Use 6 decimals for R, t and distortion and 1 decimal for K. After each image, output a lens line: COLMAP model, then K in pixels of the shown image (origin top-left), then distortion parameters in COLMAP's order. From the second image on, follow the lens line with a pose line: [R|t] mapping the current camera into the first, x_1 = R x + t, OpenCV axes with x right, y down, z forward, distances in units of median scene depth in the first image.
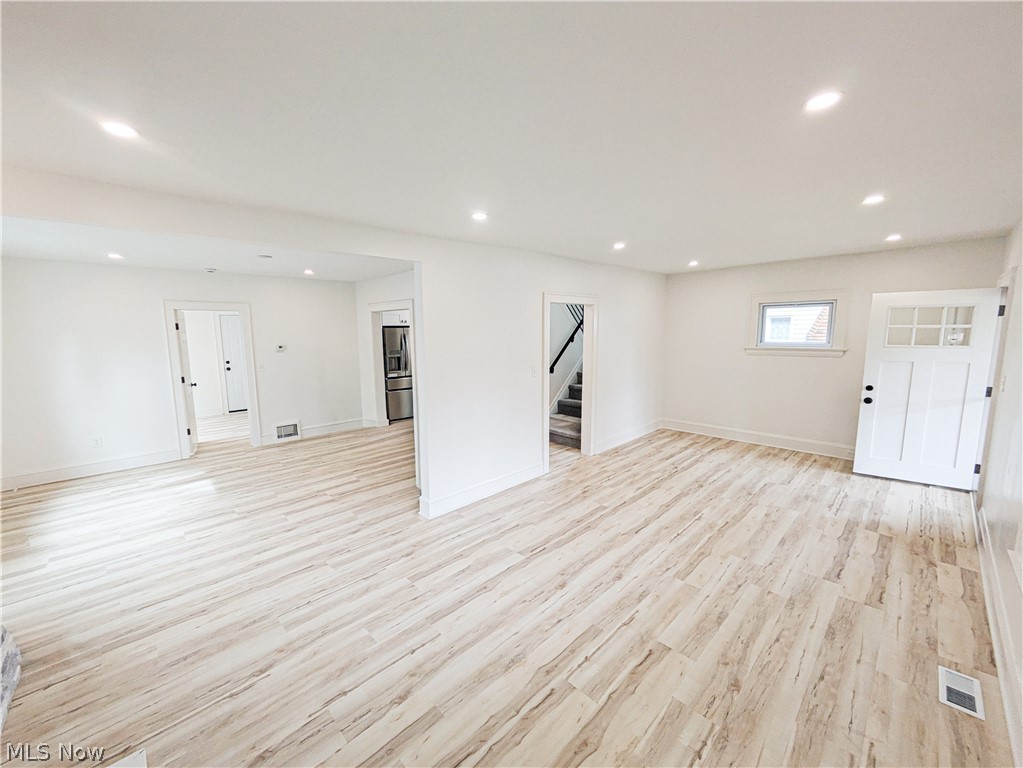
lens RADIAL K [[405.4, 0, 511.5], [0, 405.4, 384.0], [0, 0, 1]] dist [0.003509, 0.000370]
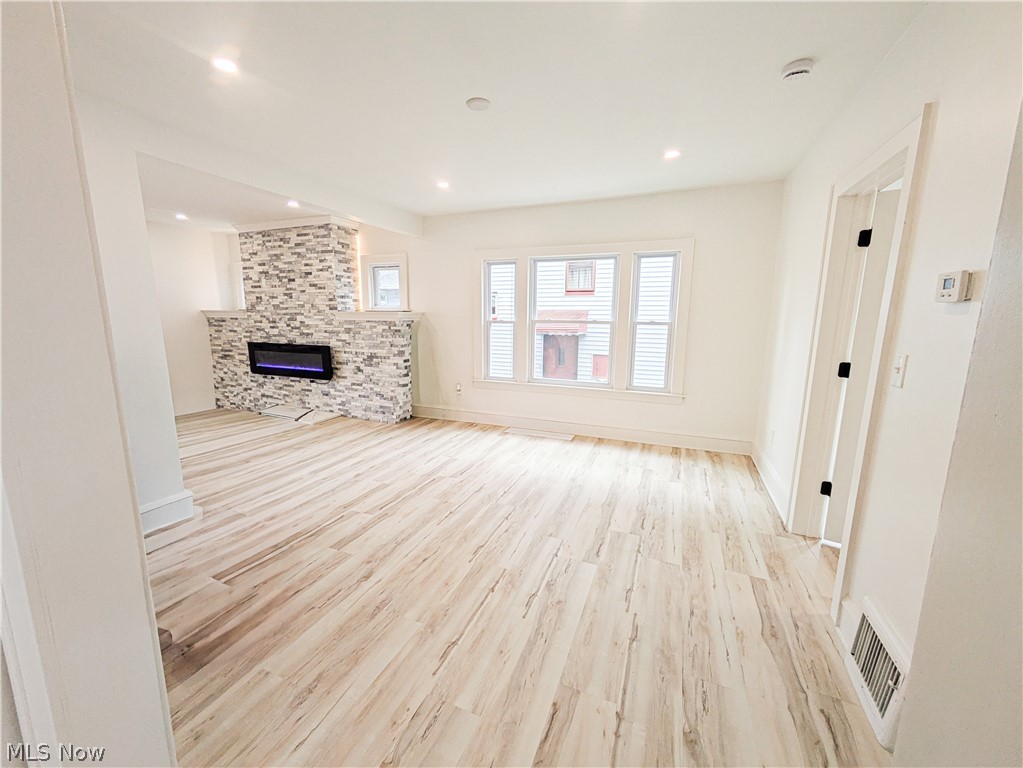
lens RADIAL K [[403.5, 0, 514.1], [0, 403.5, 379.7], [0, 0, 1]] dist [0.003643, -0.000195]
pose [[-0.914115, 0.067429, -0.399808, -0.493273], [-0.055050, 0.956303, 0.287149, -0.155521], [0.401699, 0.284497, -0.870459, 1.850104]]
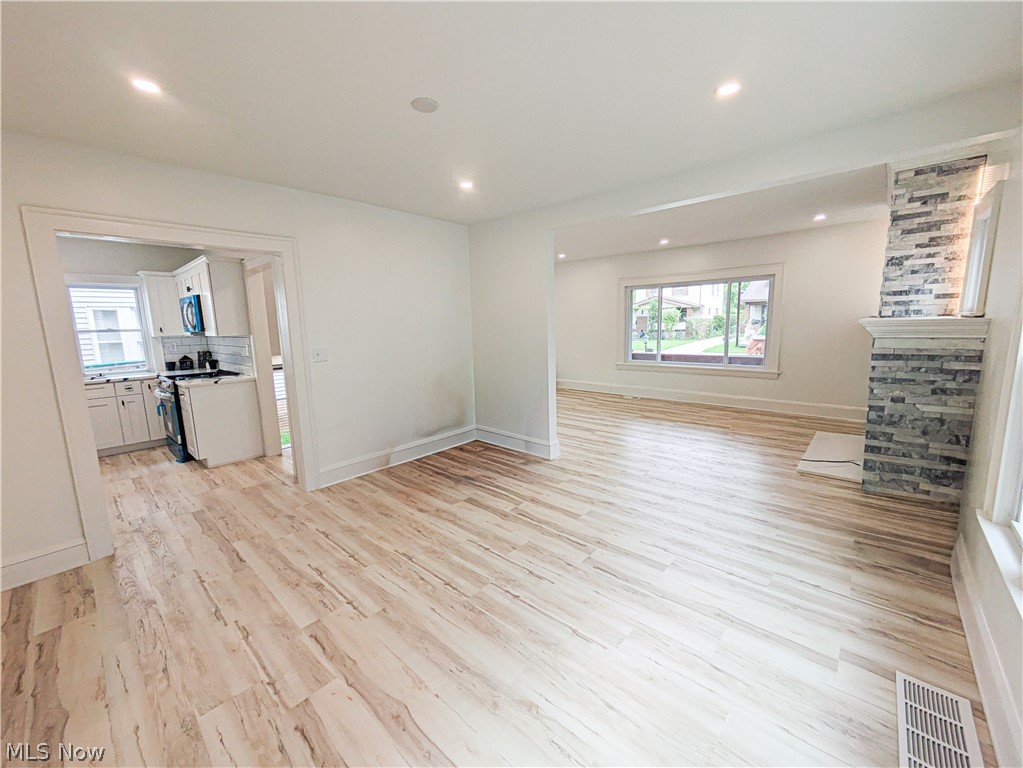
lens RADIAL K [[405.4, 0, 511.5], [0, 405.4, 384.0], [0, 0, 1]] dist [0.003509, 0.000370]
pose [[-0.066221, -0.141982, 0.987652, -1.322530], [0.161452, 0.975256, 0.151026, -0.067096], [-0.984656, 0.169459, -0.041659, 1.153047]]
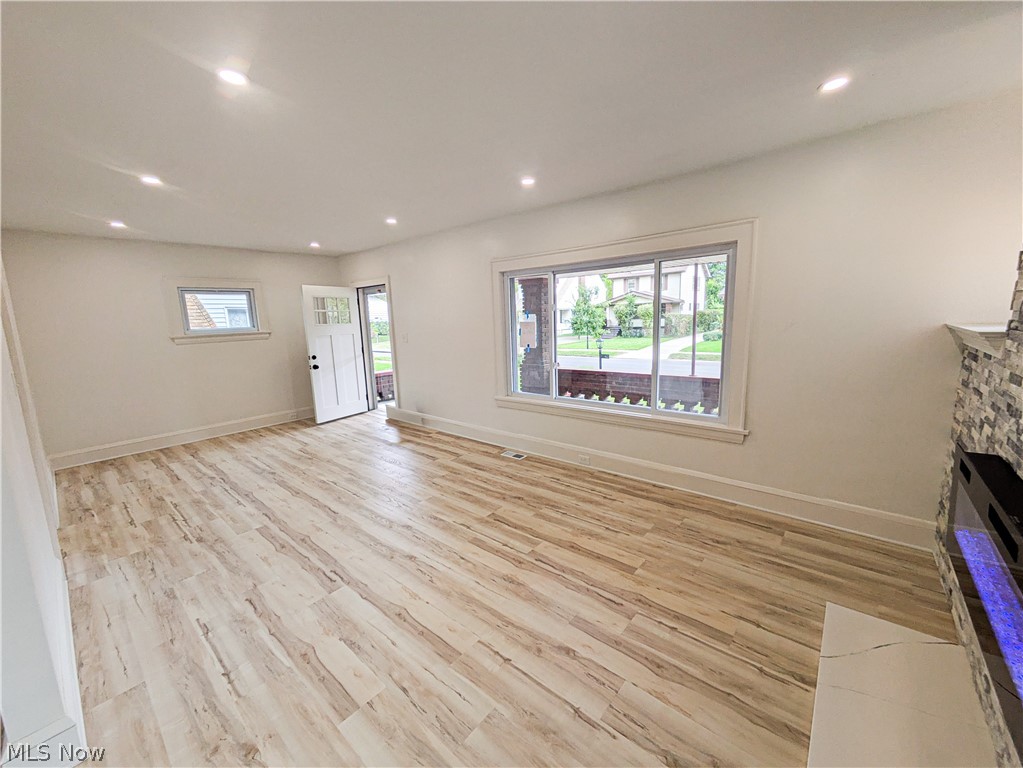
lens RADIAL K [[403.5, 0, 514.1], [0, 403.5, 379.7], [0, 0, 1]] dist [0.003643, -0.000195]
pose [[-0.089985, -0.140148, 0.986033, -0.573776], [0.171346, 0.973109, 0.153948, -0.011601], [-0.981093, 0.182806, -0.063552, 0.550777]]
